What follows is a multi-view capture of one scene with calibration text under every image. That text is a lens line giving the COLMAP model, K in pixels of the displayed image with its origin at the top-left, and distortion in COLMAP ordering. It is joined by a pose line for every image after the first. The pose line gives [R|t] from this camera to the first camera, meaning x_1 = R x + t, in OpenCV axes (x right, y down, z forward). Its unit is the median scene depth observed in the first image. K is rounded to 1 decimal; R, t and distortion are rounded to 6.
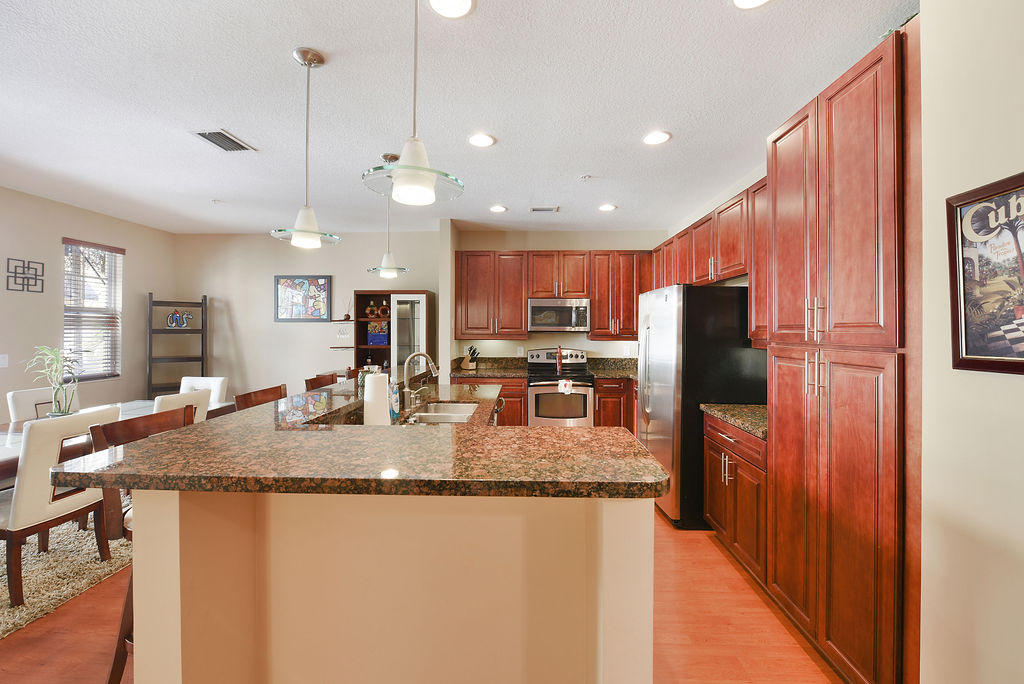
lens RADIAL K [[415.1, 0, 528.5], [0, 415.1, 328.8], [0, 0, 1]] dist [0.001732, -0.013576]
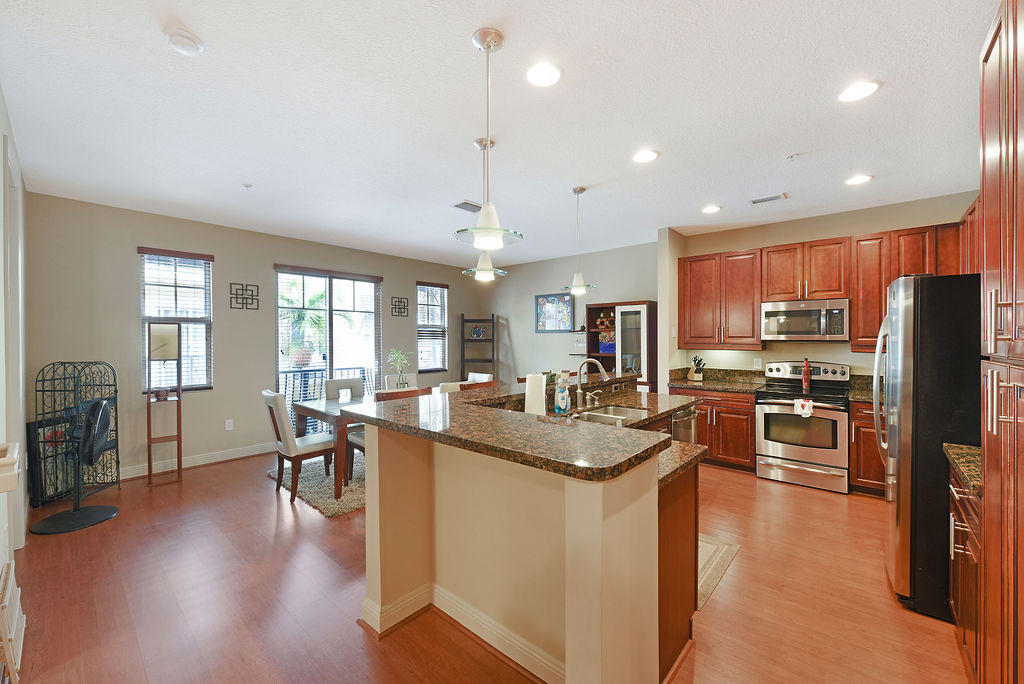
lens RADIAL K [[422.6, 0, 512.0], [0, 422.6, 342.0], [0, 0, 1]] dist [0.000330, -0.000091]
pose [[0.762905, 0.001603, -0.646509, 0.175657], [0.004672, 0.999957, 0.007993, -0.000437], [0.646494, -0.009118, 0.762865, -0.012231]]
